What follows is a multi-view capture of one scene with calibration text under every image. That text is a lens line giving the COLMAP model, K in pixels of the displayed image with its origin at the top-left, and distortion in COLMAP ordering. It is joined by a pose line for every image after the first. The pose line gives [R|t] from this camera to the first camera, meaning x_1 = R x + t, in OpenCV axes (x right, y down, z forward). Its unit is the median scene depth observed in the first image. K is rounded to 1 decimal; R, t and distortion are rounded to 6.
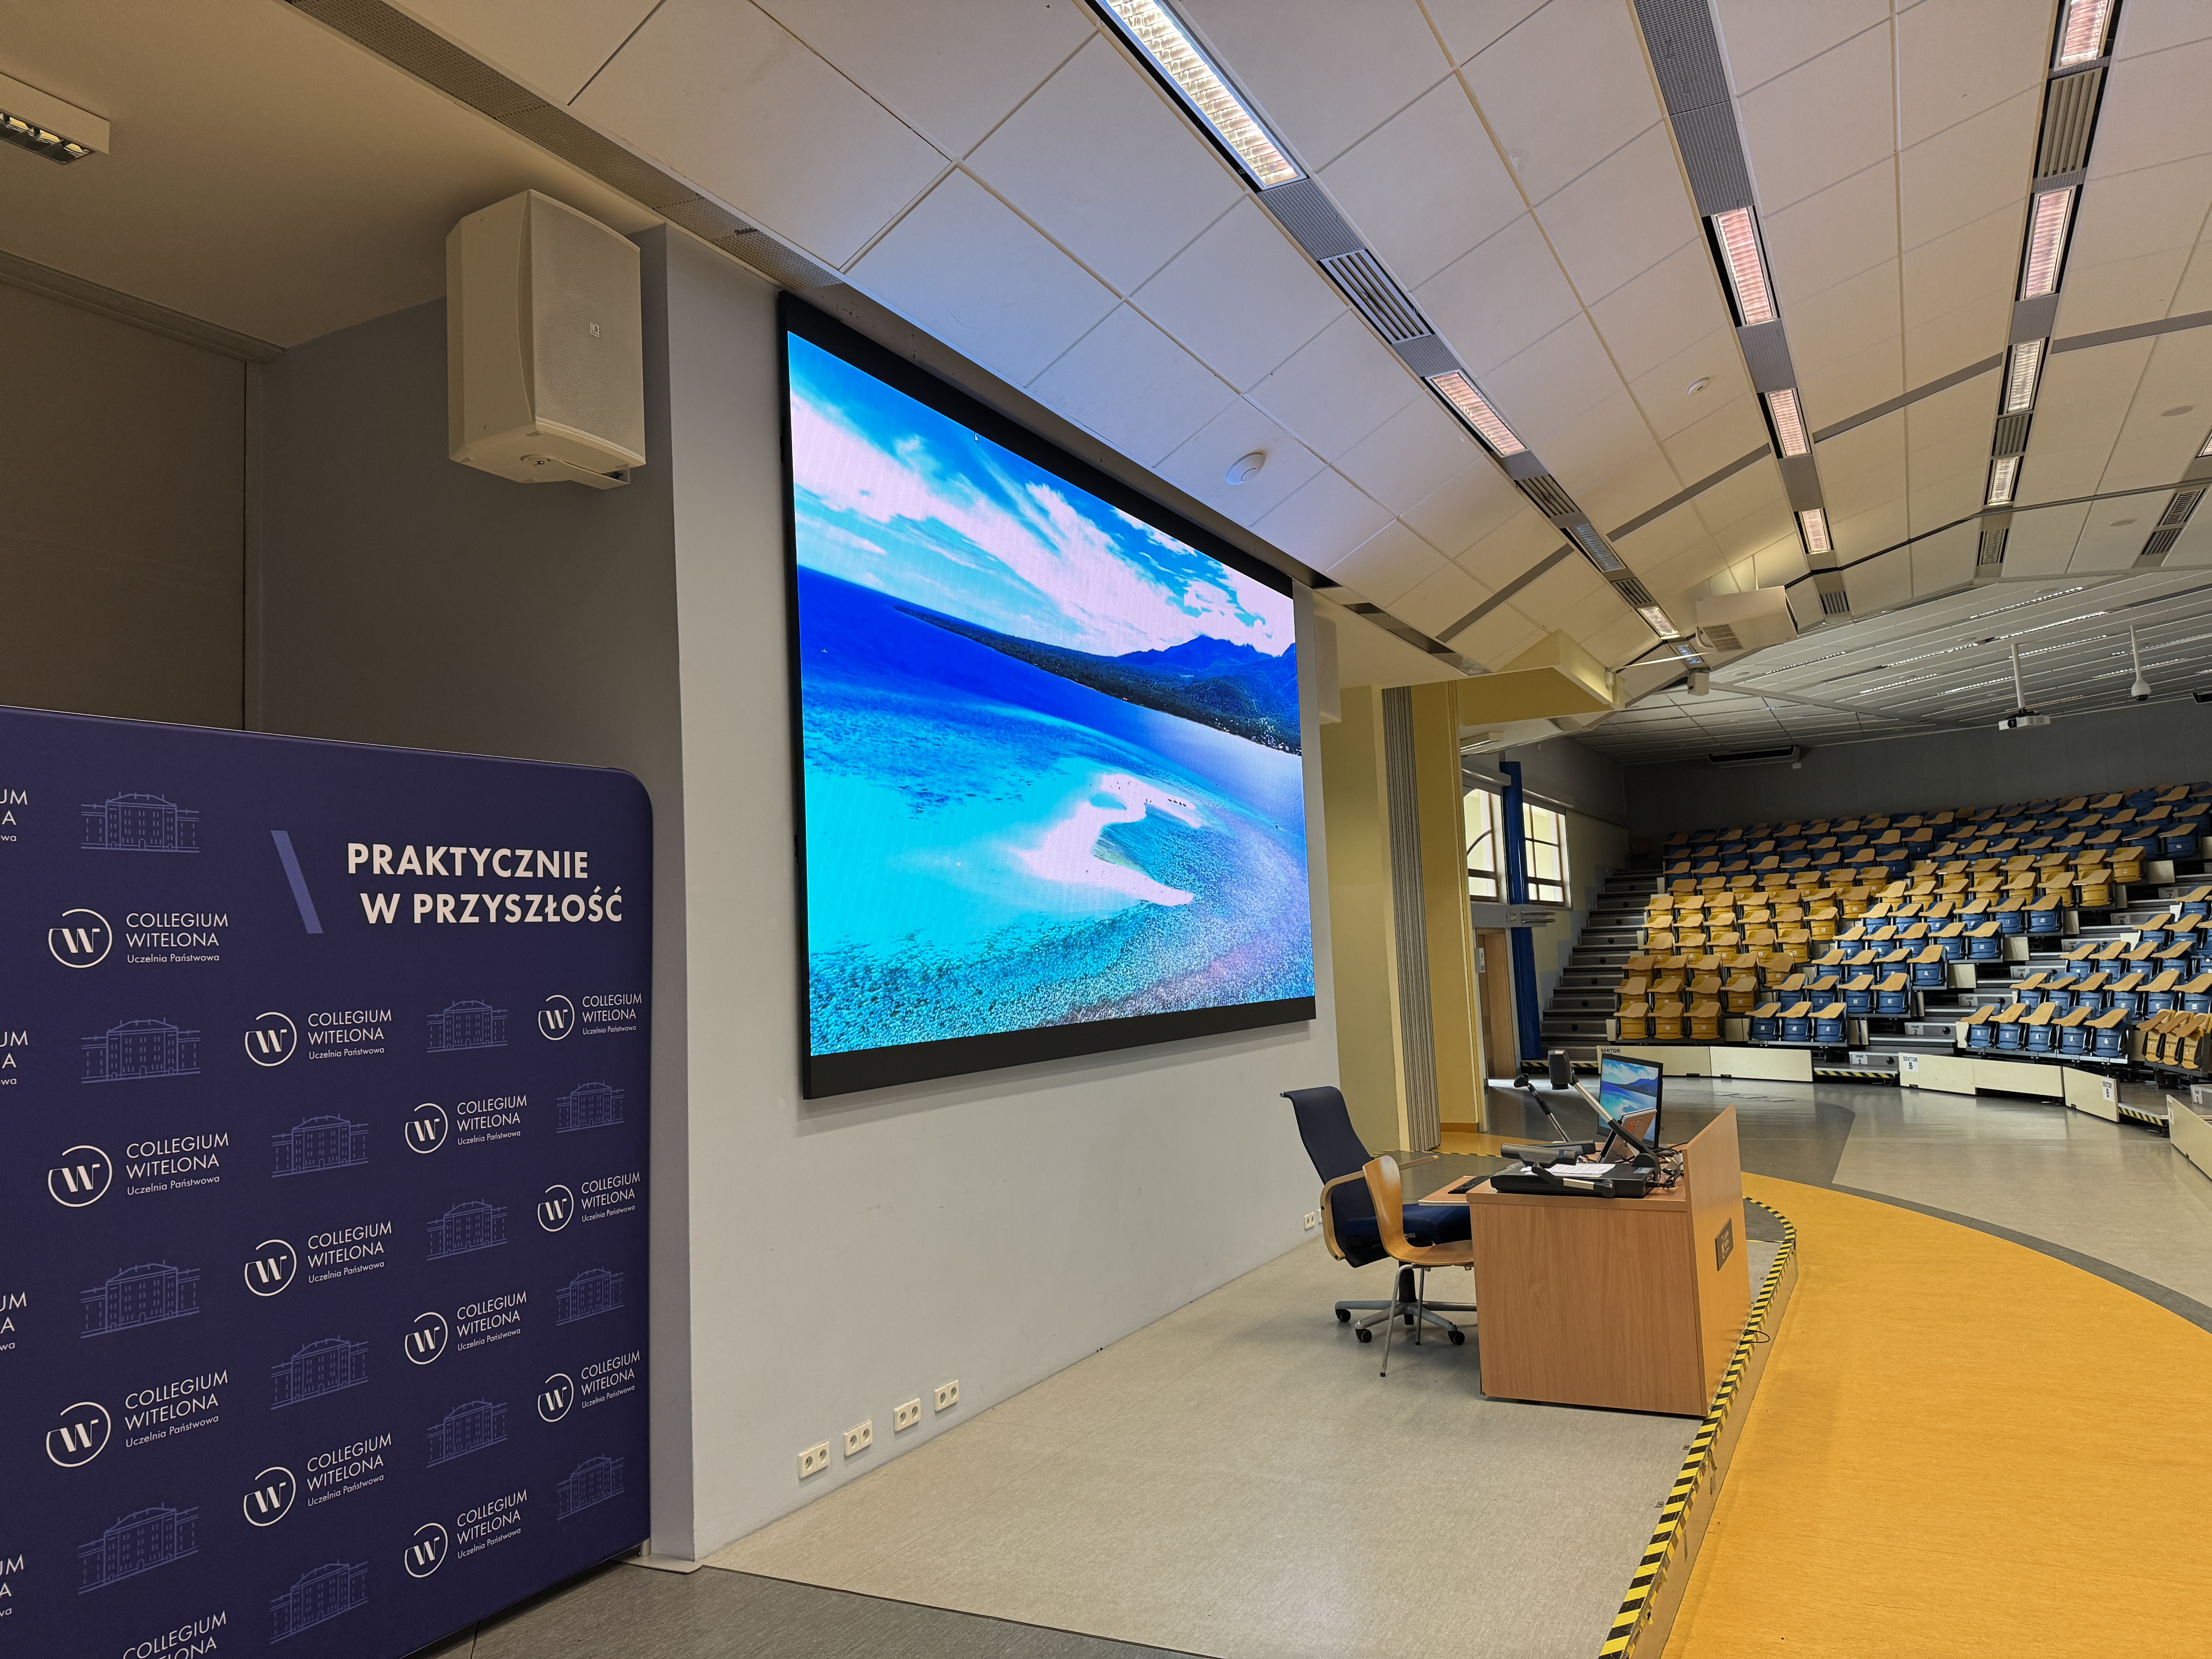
lens RADIAL K [[1564.5, 0, 1106.0], [0, 1564.5, 829.5], [0, 0, 1]] dist [0.085181, -0.099621]
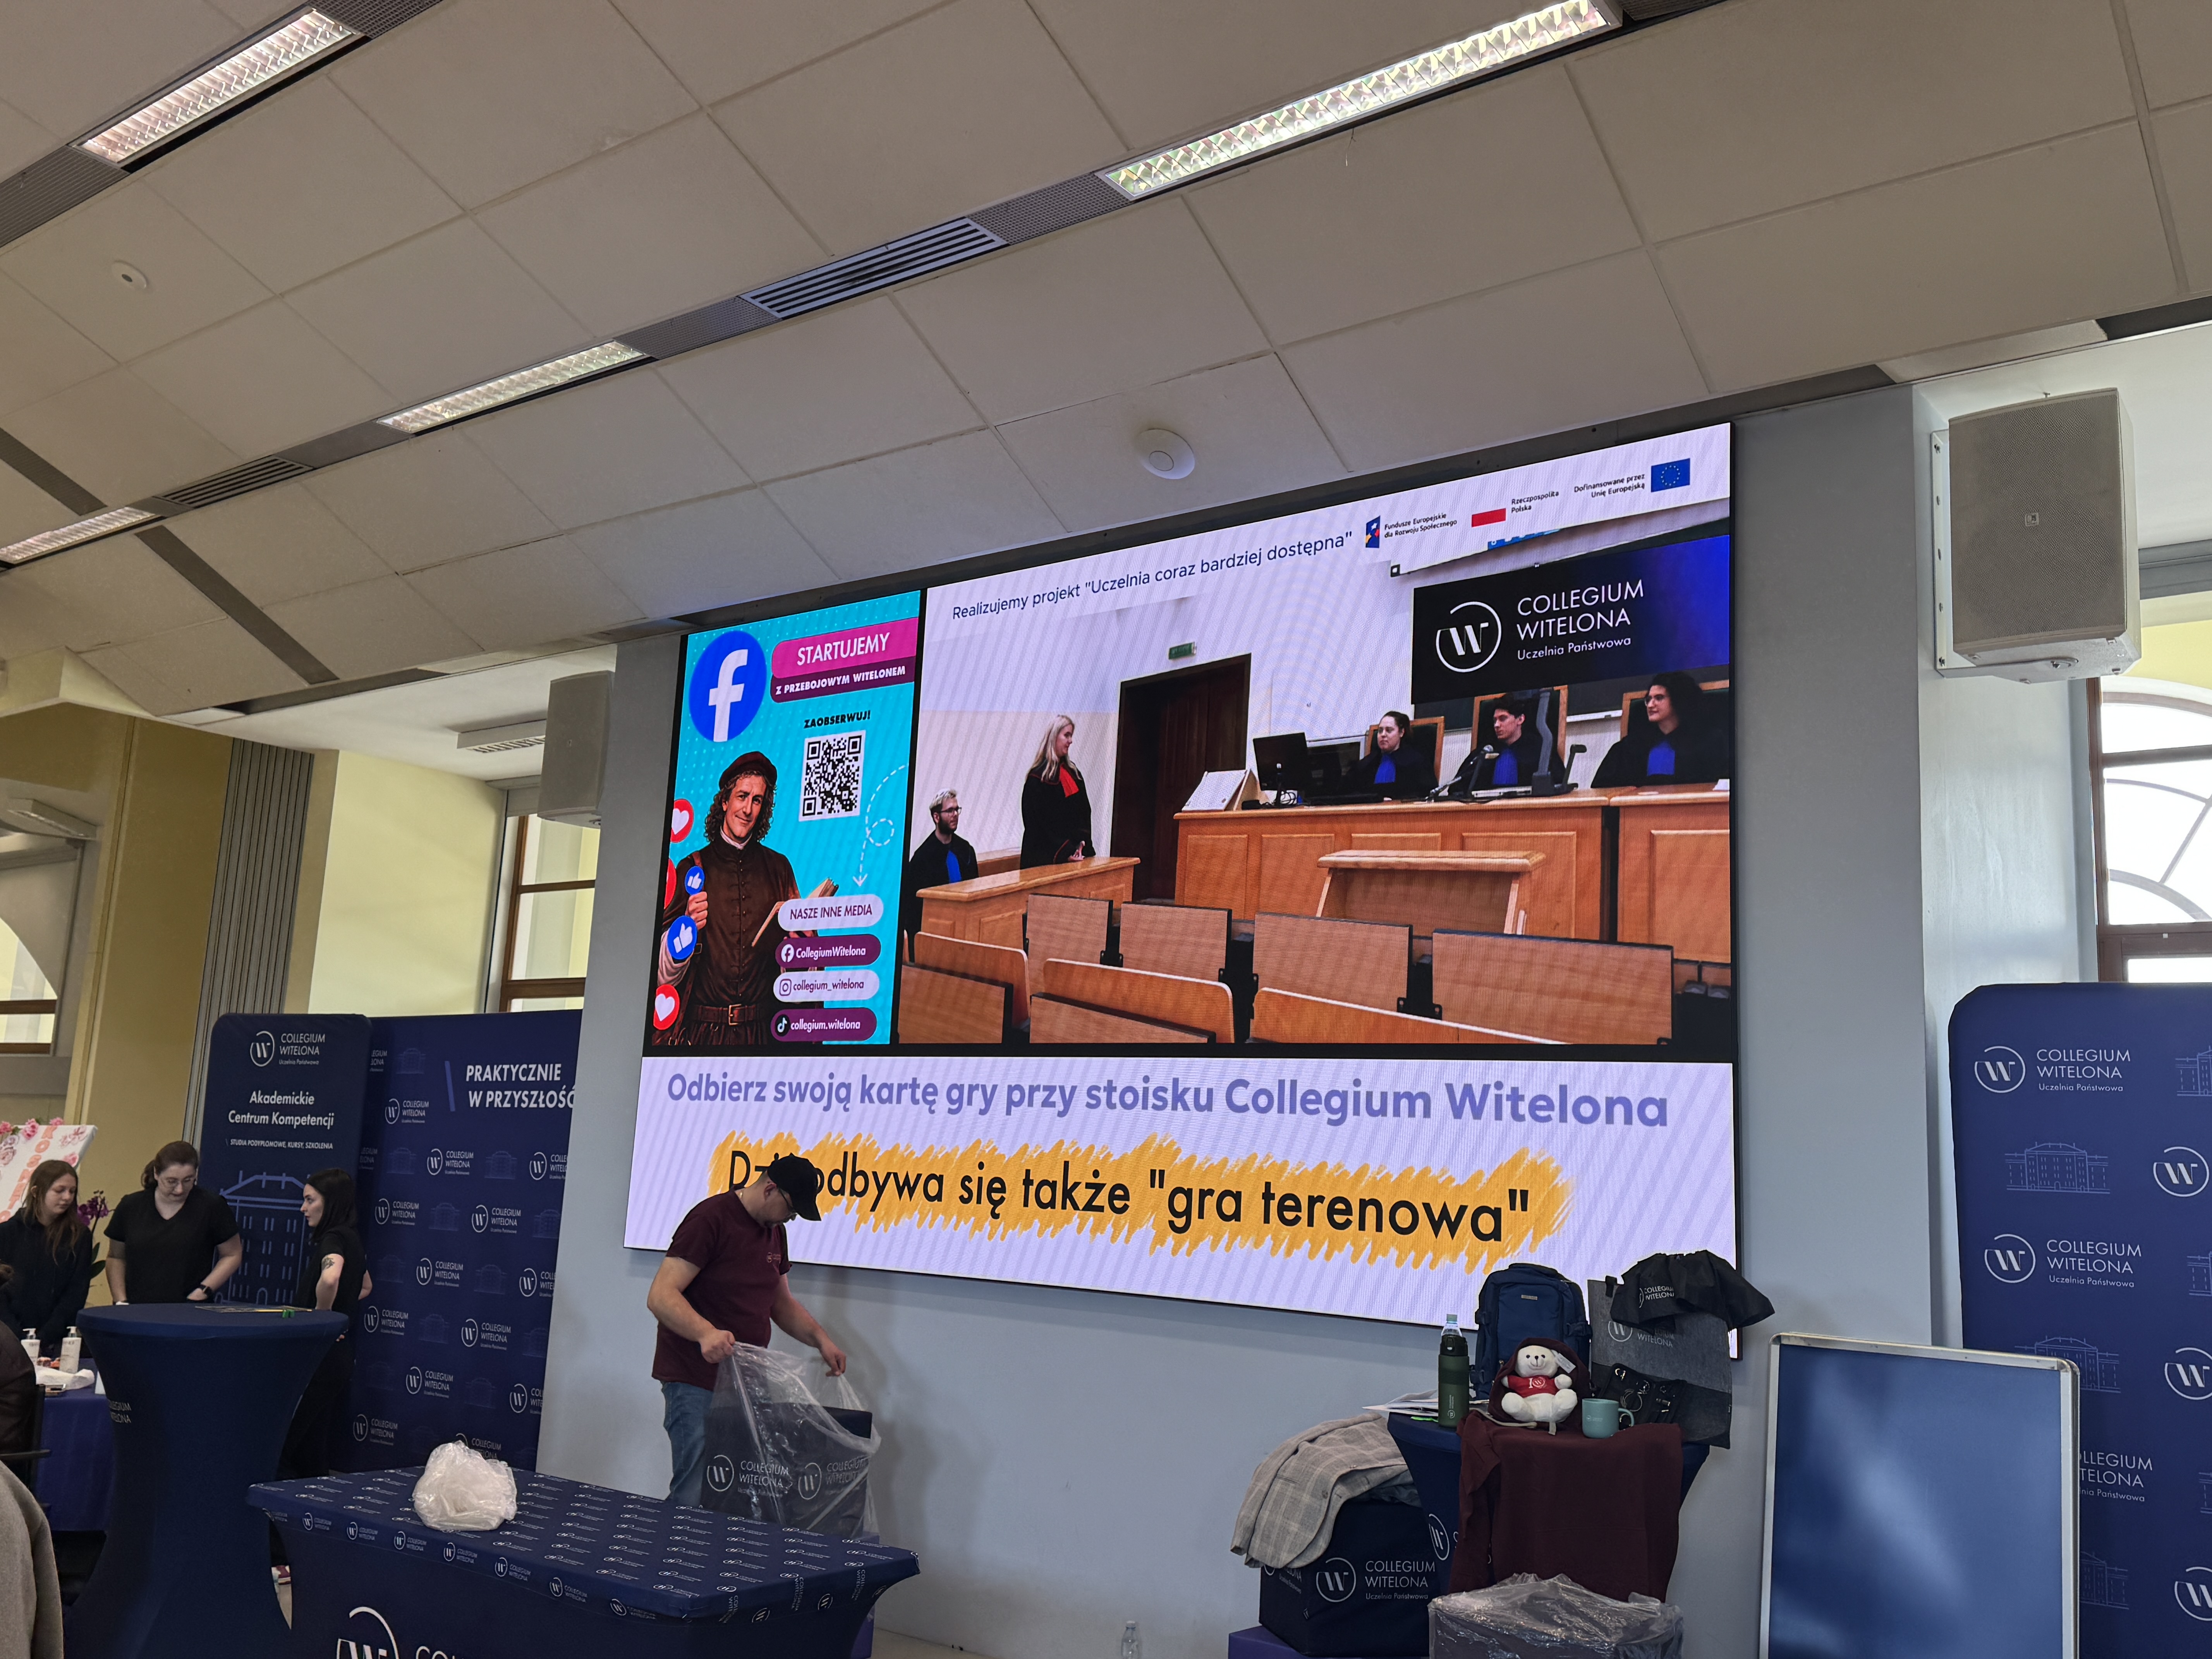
lens RADIAL K [[1959.2, 0, 1106.0], [0, 1959.2, 829.5], [0, 0, 1]] dist [0.132717, -0.231514]
pose [[-0.187899, -0.128541, -0.973741, 1.683685], [0.039452, 0.989611, -0.138249, 0.084100], [0.981396, -0.064393, -0.180876, 2.076767]]
